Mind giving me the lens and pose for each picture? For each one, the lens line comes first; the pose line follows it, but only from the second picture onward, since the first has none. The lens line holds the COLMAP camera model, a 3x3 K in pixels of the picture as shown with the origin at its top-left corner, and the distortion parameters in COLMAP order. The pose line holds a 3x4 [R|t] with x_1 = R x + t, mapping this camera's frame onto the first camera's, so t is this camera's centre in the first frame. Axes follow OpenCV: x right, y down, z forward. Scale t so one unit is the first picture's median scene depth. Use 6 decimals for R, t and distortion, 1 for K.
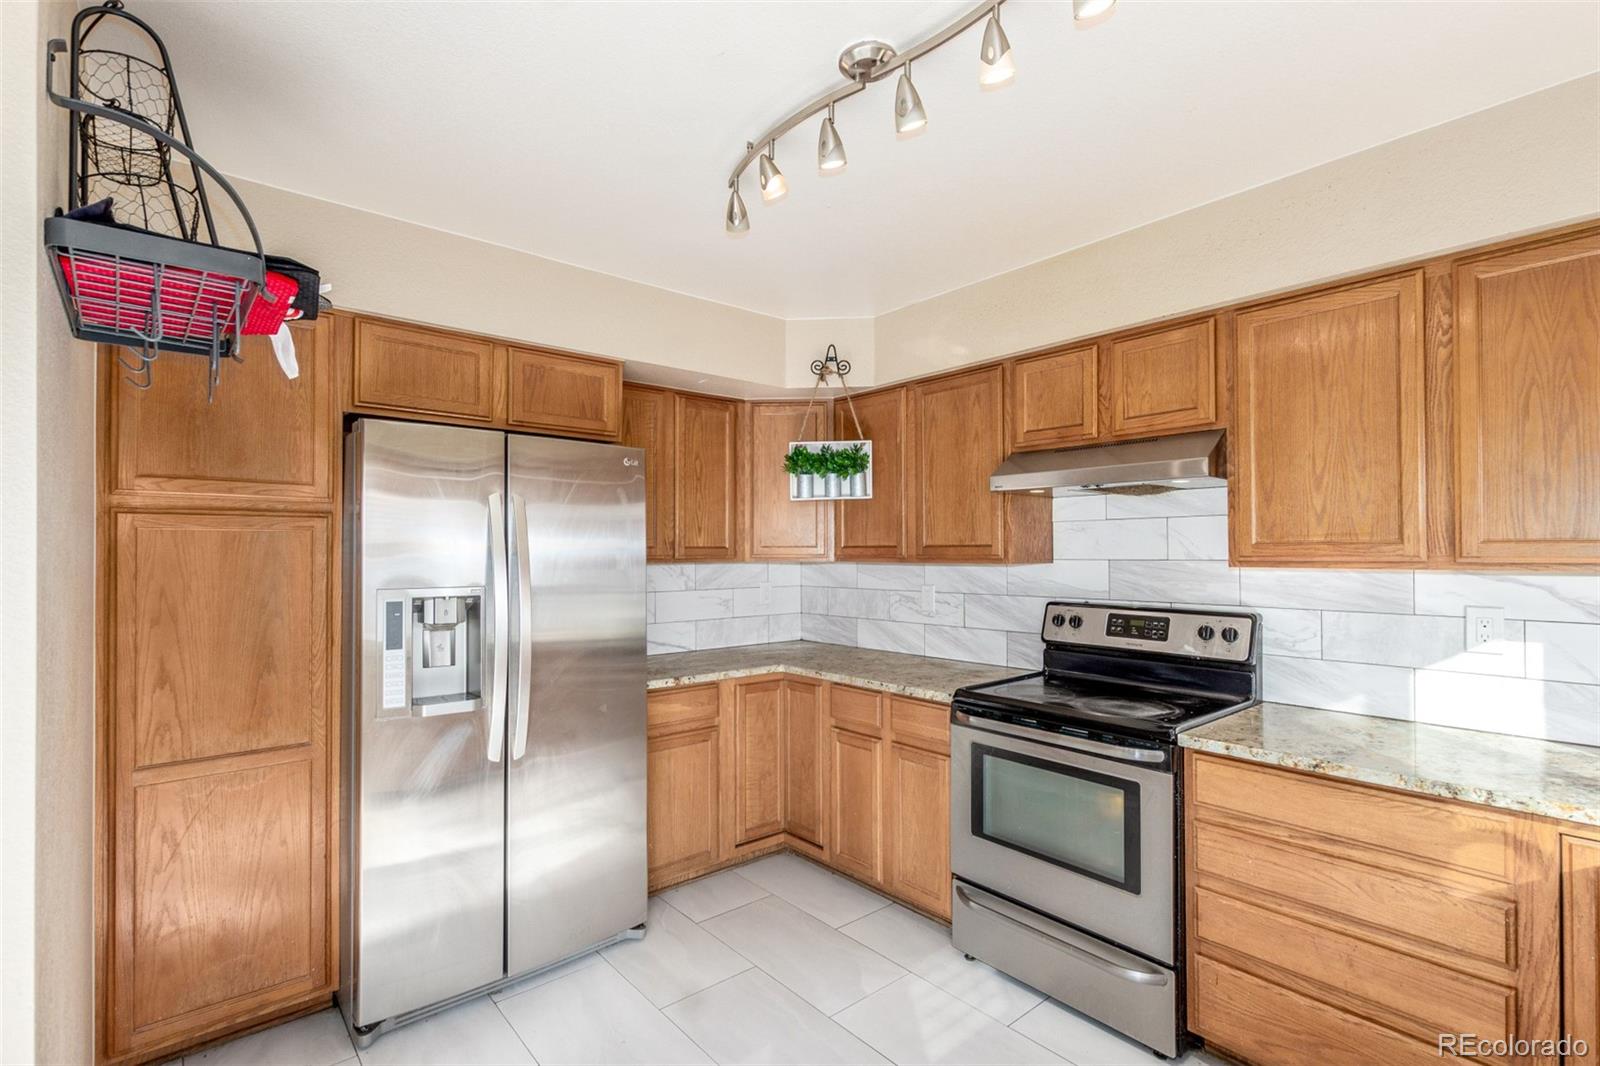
lens RADIAL K [[765.0, 0, 810.3], [0, 765.0, 545.1], [0, 0, 1]] dist [0.014844, 0.001253]
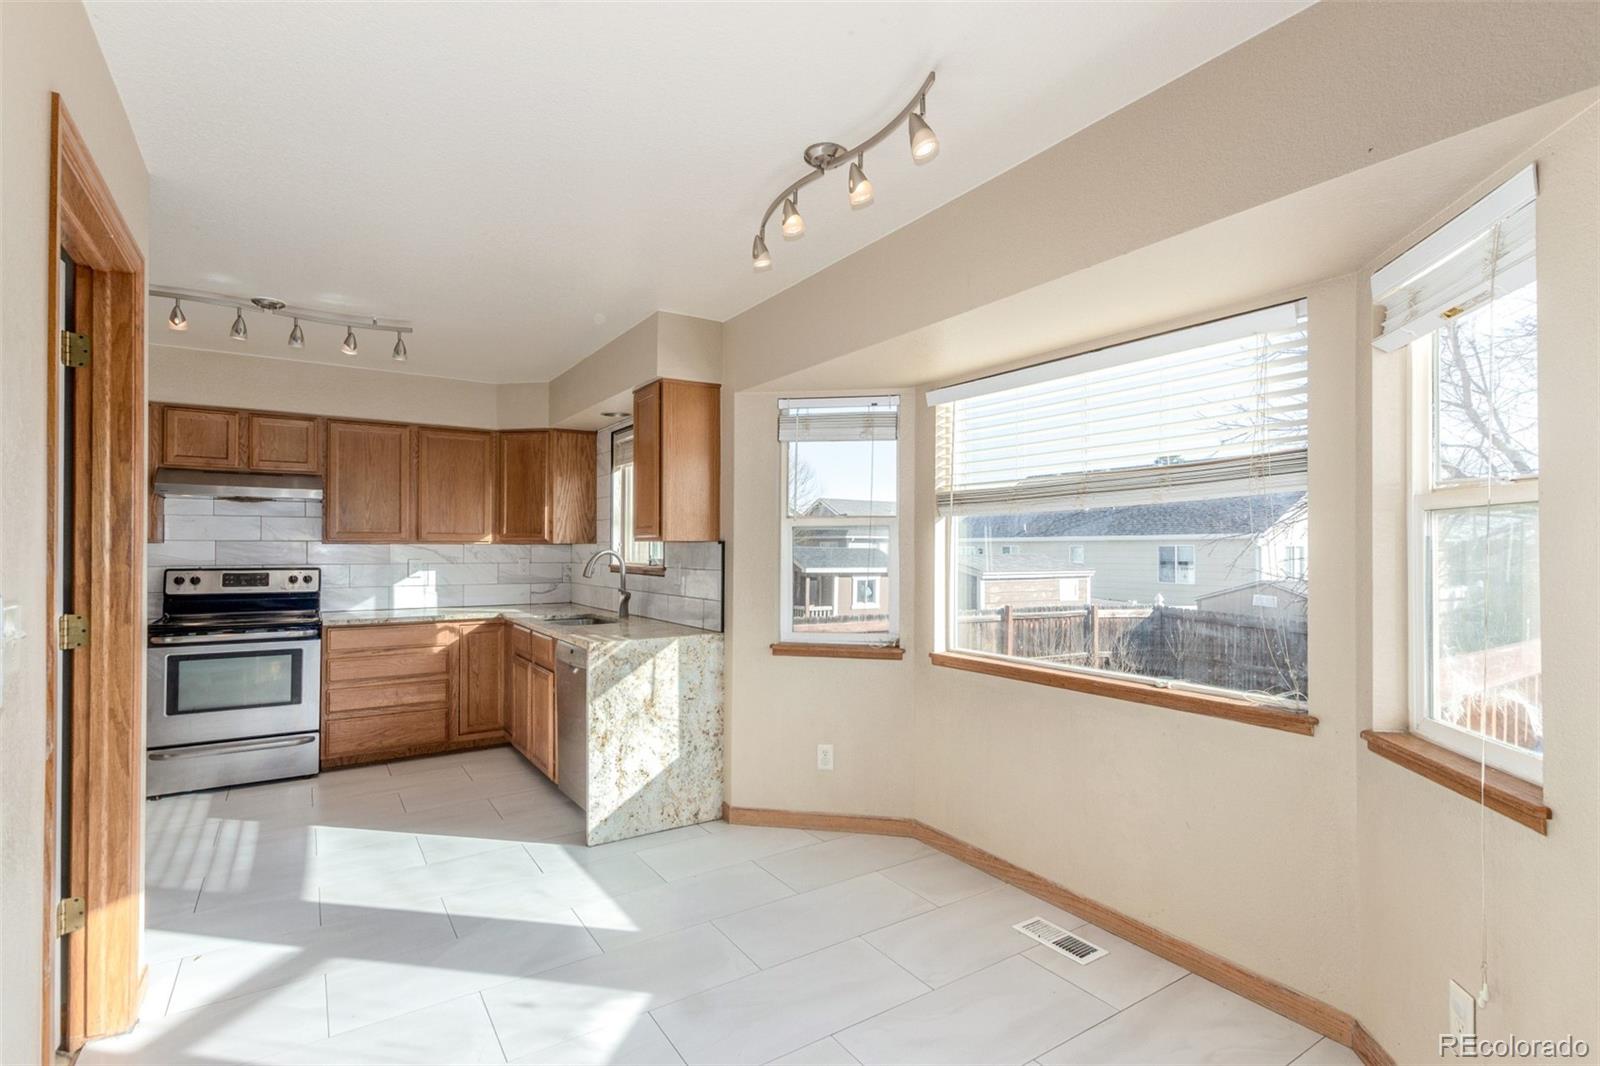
lens RADIAL K [[765.0, 0, 807.6], [0, 765.0, 543.4], [0, 0, 1]] dist [0.014844, 0.001253]
pose [[0.124260, 0.011536, 0.992183, -1.352941], [-0.008553, 0.999908, -0.010554, 0.040262], [-0.992213, -0.007175, 0.124348, -0.544990]]
